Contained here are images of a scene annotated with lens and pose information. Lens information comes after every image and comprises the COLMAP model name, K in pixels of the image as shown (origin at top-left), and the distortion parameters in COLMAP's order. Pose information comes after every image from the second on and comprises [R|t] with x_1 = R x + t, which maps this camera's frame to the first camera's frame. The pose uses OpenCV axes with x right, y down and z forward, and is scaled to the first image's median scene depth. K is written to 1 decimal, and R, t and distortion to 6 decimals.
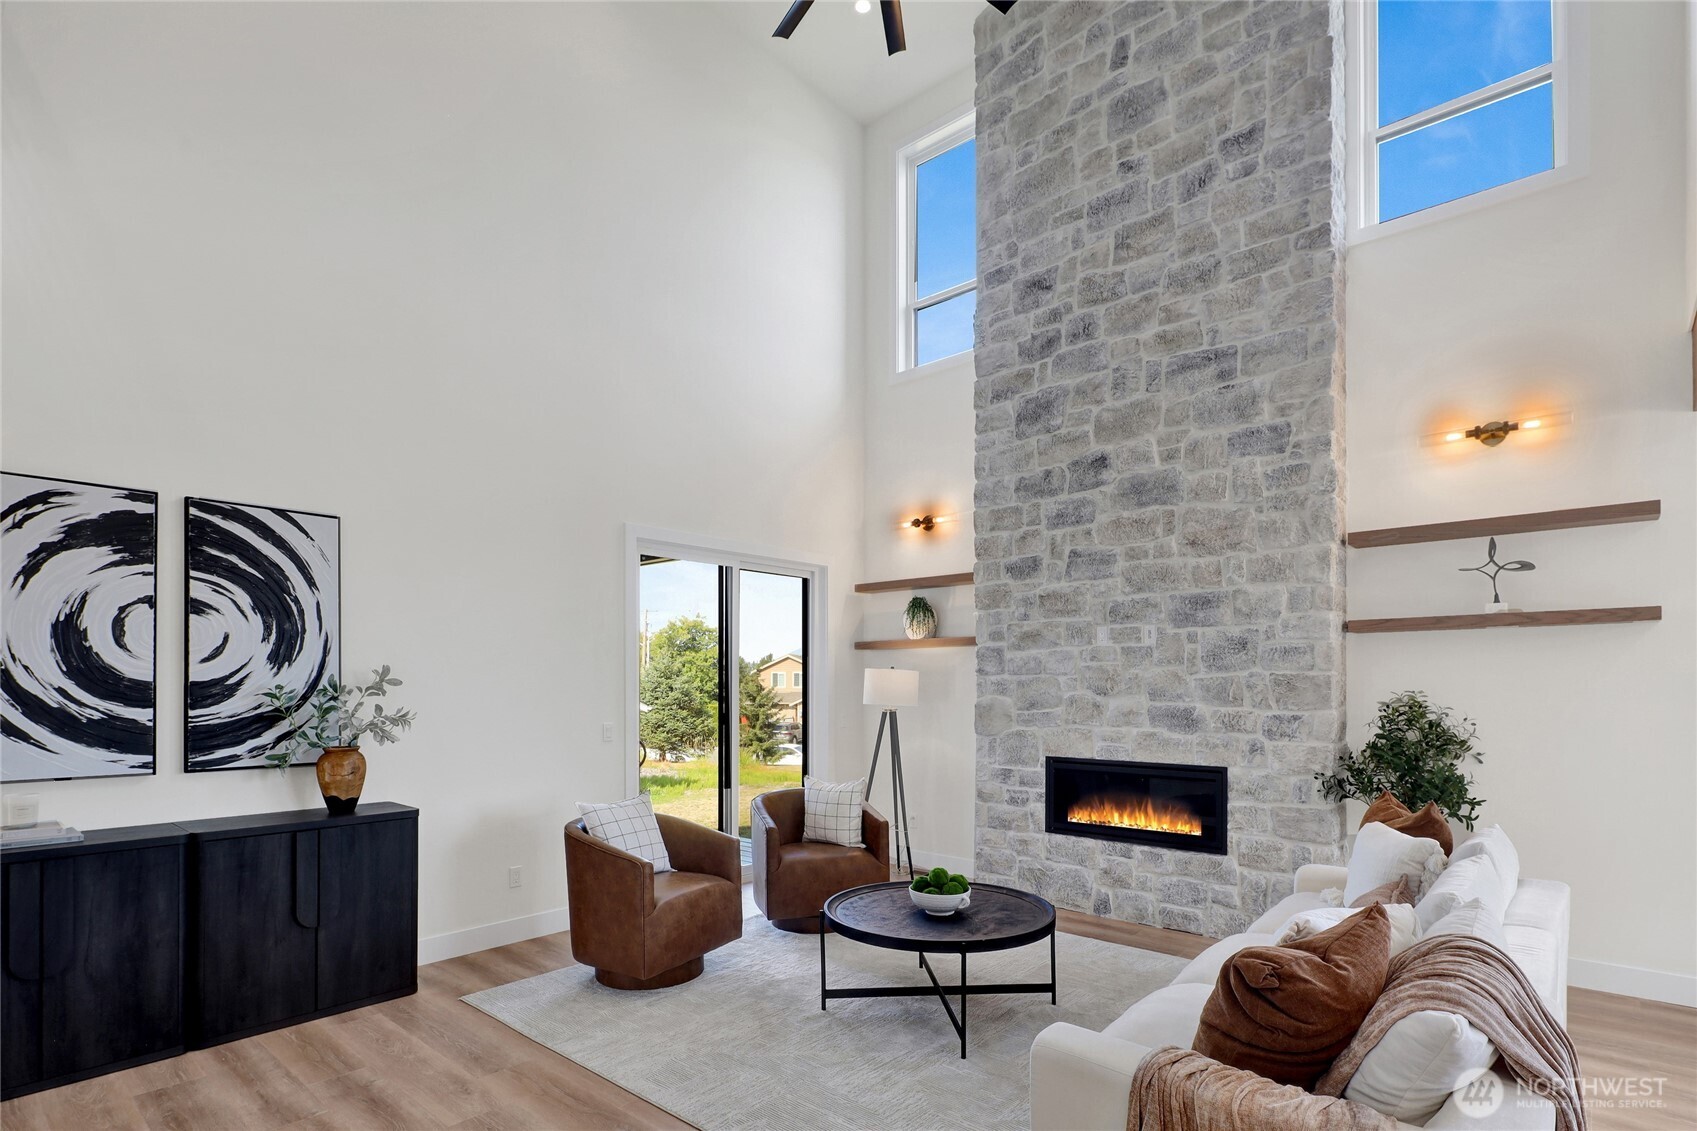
lens RADIAL K [[835.9, 0, 853.1], [0, 835.9, 679.3], [0, 0, 1]] dist [0.002685, -0.000084]
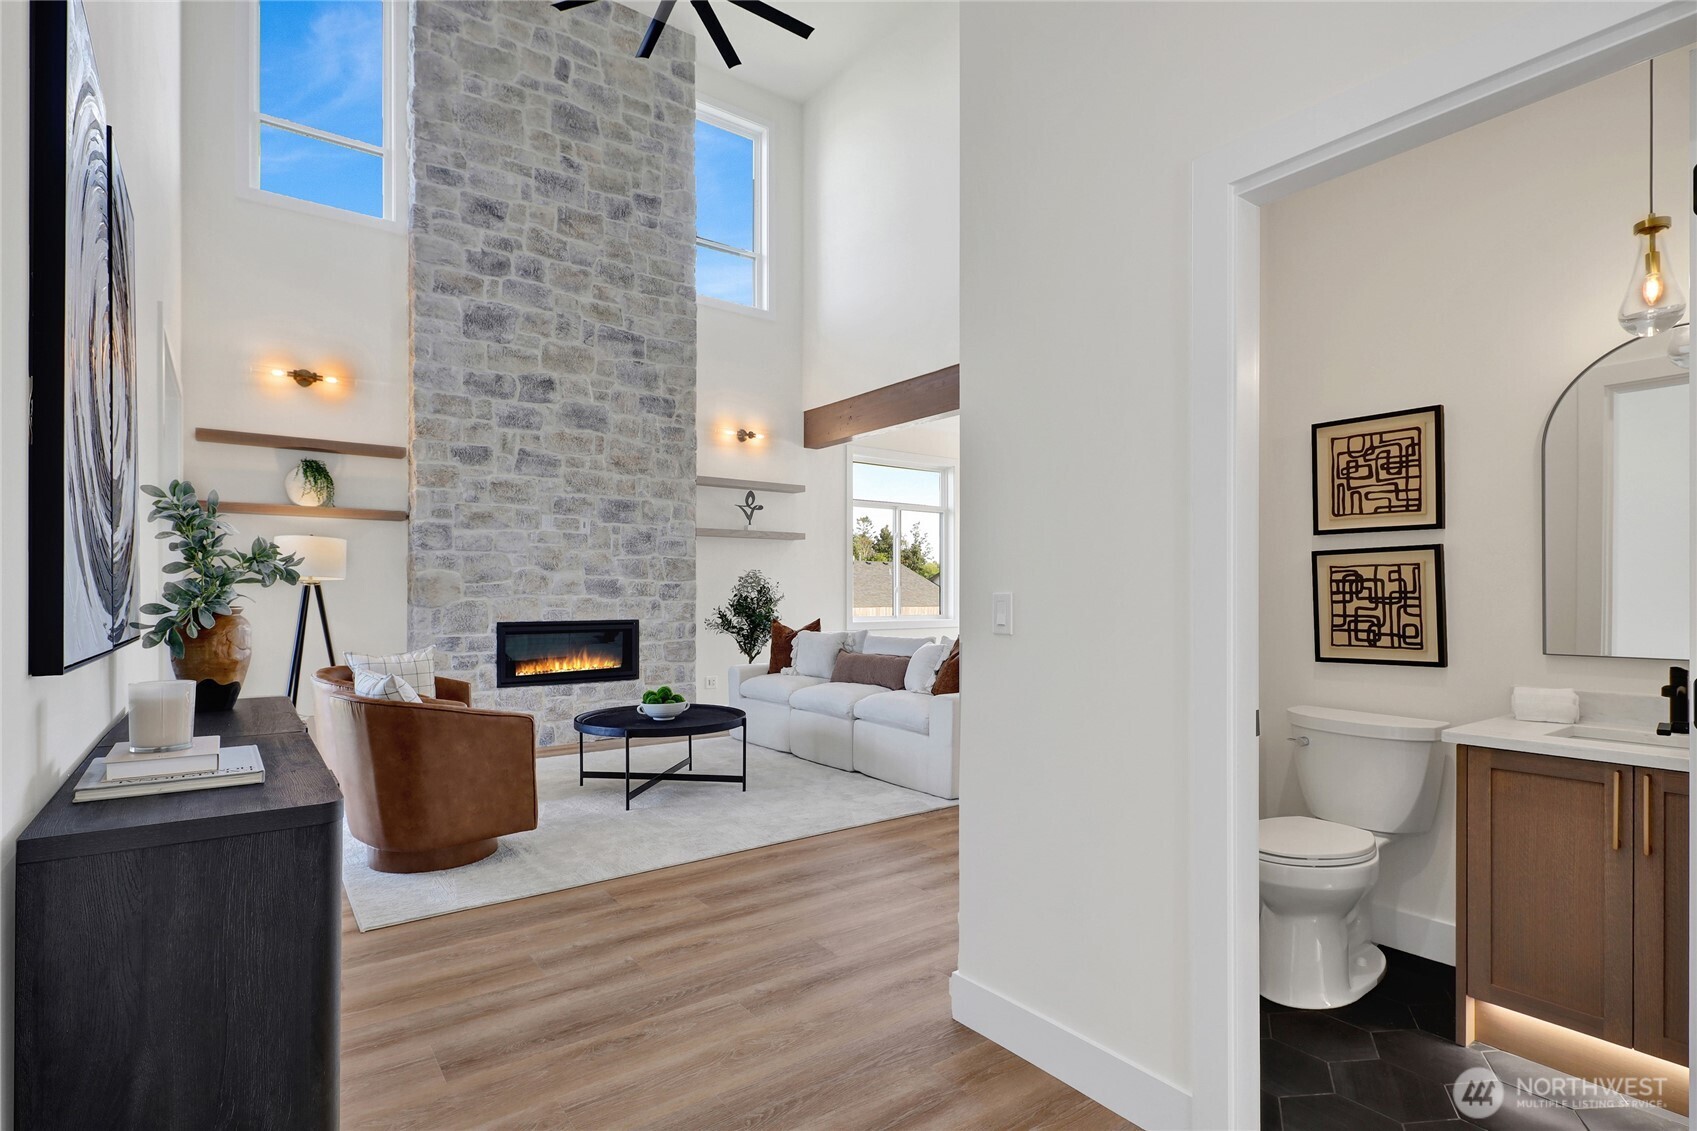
lens RADIAL K [[840.4, 0, 839.5], [0, 840.4, 593.5], [0, 0, 1]] dist [-0.001625, -0.001025]
pose [[0.209387, 0.001948, 0.977831, -0.849660], [-0.008590, 0.999963, -0.000153, 0.050947], [-0.977795, -0.008368, 0.209396, 0.310186]]
